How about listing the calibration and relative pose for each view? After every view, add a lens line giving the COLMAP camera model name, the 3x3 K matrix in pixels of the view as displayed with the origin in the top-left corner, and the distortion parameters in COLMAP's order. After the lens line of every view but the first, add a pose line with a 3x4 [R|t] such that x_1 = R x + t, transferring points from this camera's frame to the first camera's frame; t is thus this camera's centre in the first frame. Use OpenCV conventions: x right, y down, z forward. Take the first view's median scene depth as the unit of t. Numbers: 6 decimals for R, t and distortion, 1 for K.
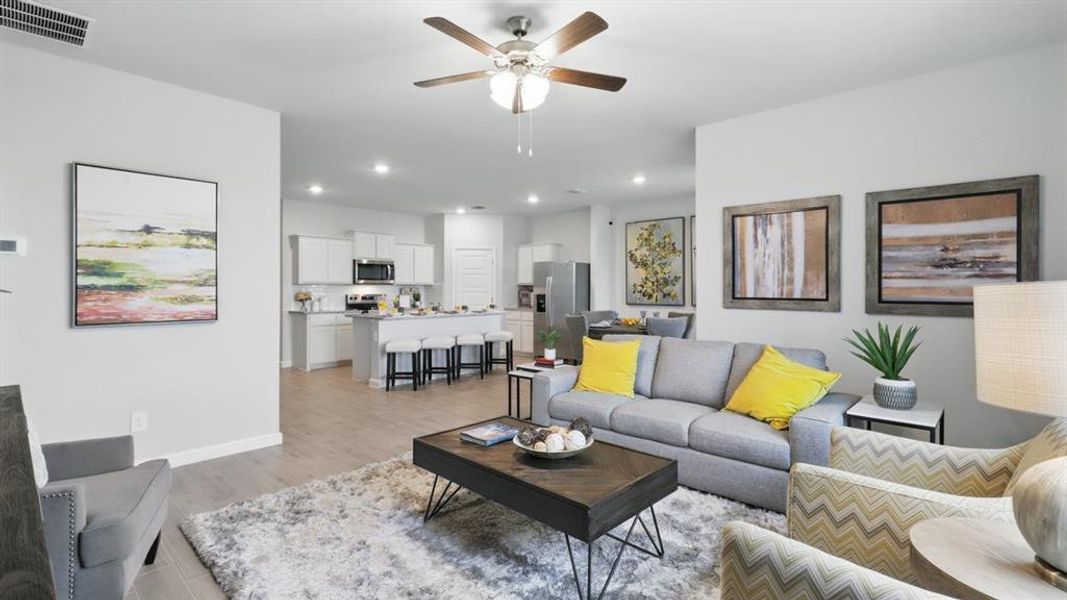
lens RADIAL K [[477.1, 0, 531.0], [0, 477.1, 289.1], [0, 0, 1]] dist [0.000197, 0.000021]
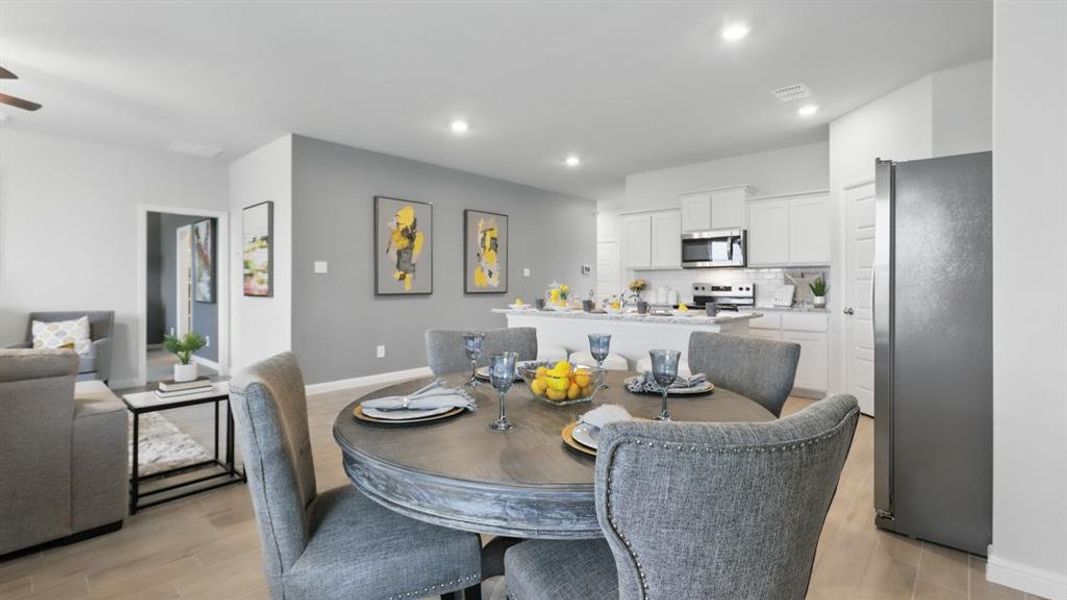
lens RADIAL K [[490.7, 0, 533.7], [0, 490.7, 283.0], [0, 0, 1]] dist [0.002089, 0.000343]
pose [[0.021167, -0.001798, -0.999774, 0.390691], [0.002024, 0.999996, -0.001755, 0.013144], [0.999774, -0.001986, 0.021170, 0.806710]]
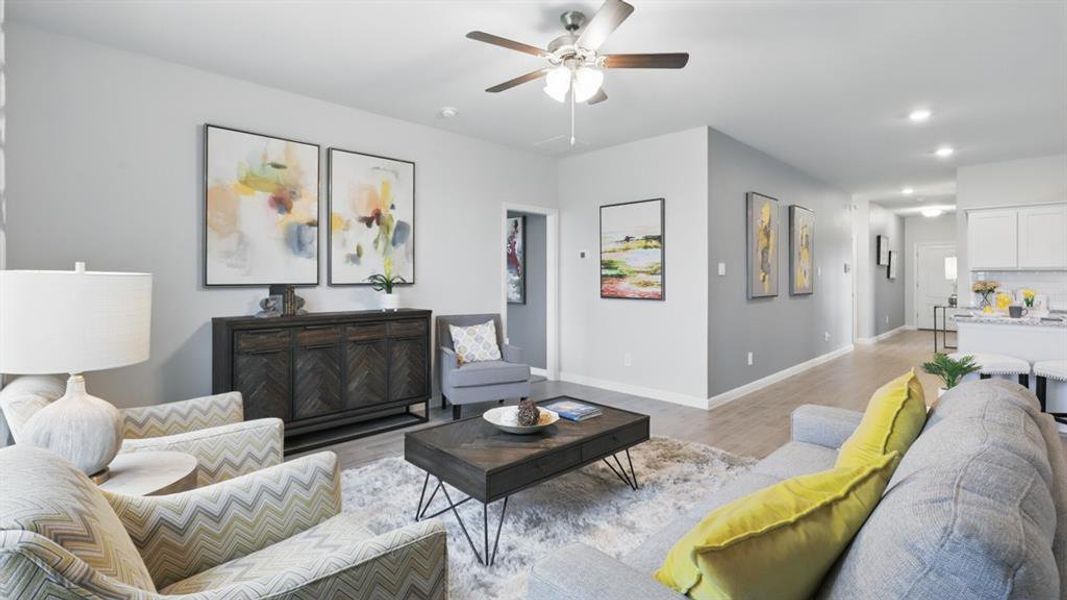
lens RADIAL K [[478.8, 0, 533.3], [0, 478.8, 275.2], [0, 0, 1]] dist [-0.001312, -0.000302]
pose [[-0.047703, -0.003029, -0.998857, 0.330937], [-0.000695, 0.999995, -0.002999, -0.000075], [0.998861, 0.000551, -0.047705, 0.316476]]
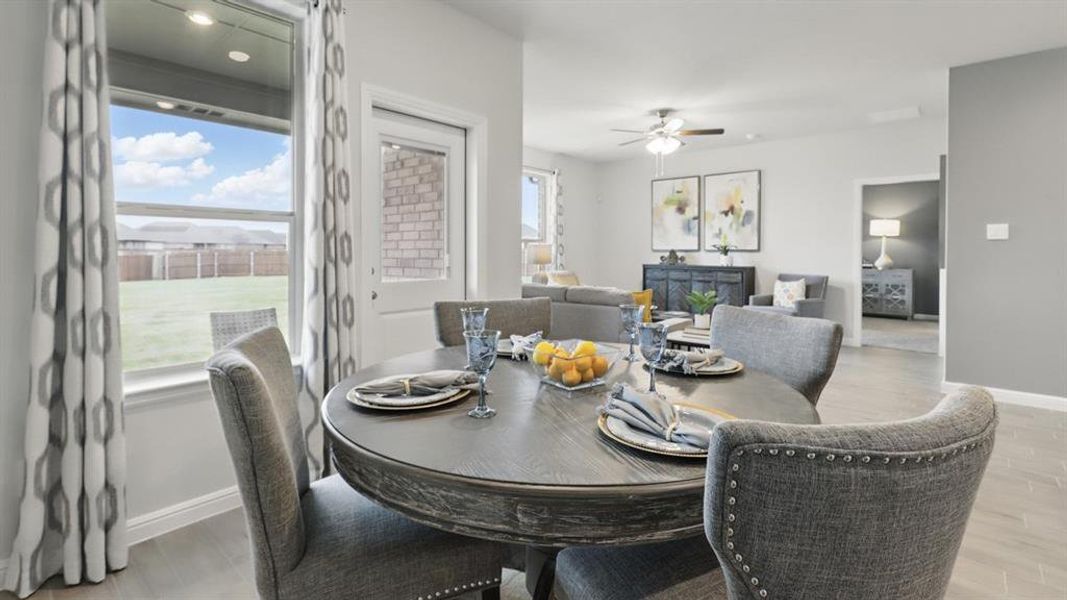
lens RADIAL K [[490.7, 0, 533.7], [0, 490.7, 283.0], [0, 0, 1]] dist [0.002089, 0.000343]
pose [[-0.999496, -0.003872, -0.031494, 0.199471], [-0.005906, 0.997884, 0.064756, 0.012151], [0.031176, 0.064909, -0.997404, 1.021482]]
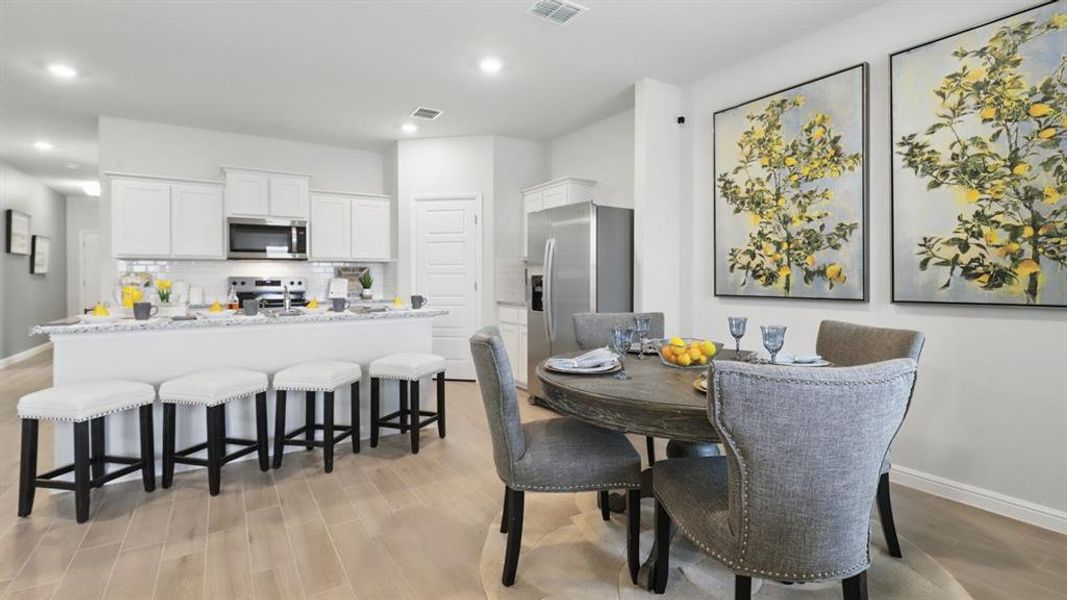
lens RADIAL K [[490.7, 0, 533.7], [0, 490.7, 283.0], [0, 0, 1]] dist [0.002089, 0.000343]
pose [[0.969851, -0.000235, -0.243698, 0.154071], [0.003343, 0.999918, 0.012341, 0.013819], [0.243675, -0.012783, 0.969773, 0.536122]]
